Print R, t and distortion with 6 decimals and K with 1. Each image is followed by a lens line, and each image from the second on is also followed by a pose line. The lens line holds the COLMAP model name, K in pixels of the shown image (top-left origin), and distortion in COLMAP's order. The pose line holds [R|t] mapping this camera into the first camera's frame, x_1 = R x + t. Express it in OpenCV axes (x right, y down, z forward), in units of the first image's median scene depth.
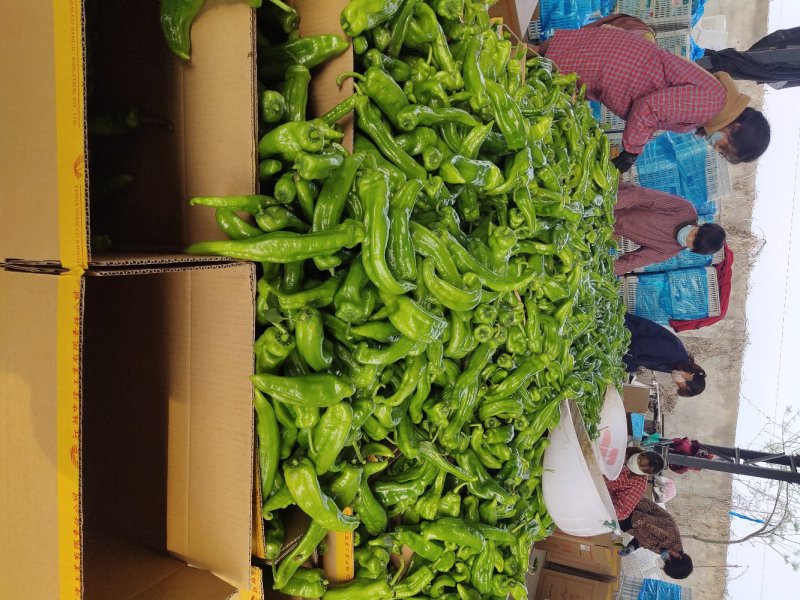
lens RADIAL K [[579.3, 0, 400.0], [0, 579.3, 300.0], [0, 0, 1]] dist [0.085185, -0.097335]
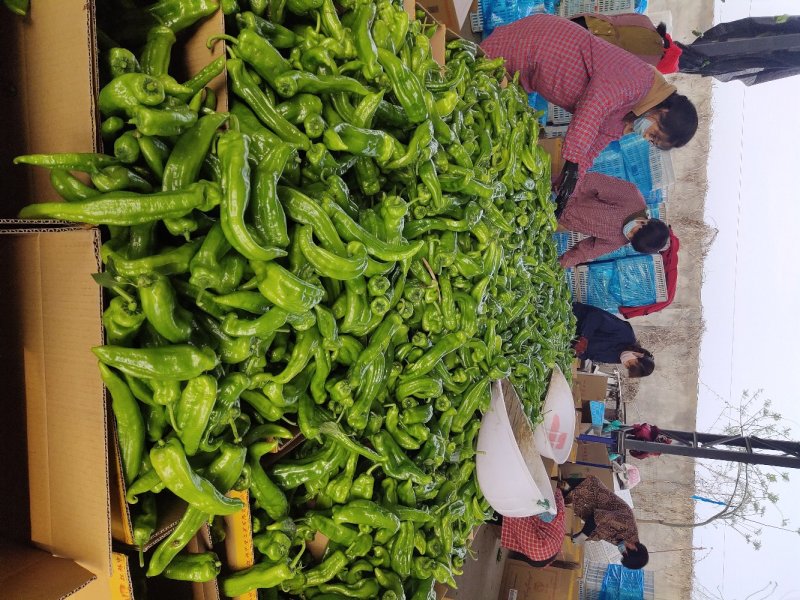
lens RADIAL K [[579.3, 0, 400.0], [0, 579.3, 300.0], [0, 0, 1]] dist [0.085185, -0.097335]
pose [[0.998057, -0.033503, 0.052530, 0.115659], [0.033583, 0.999436, -0.000656, 0.043983], [-0.052478, 0.002419, 0.998619, 0.022540]]
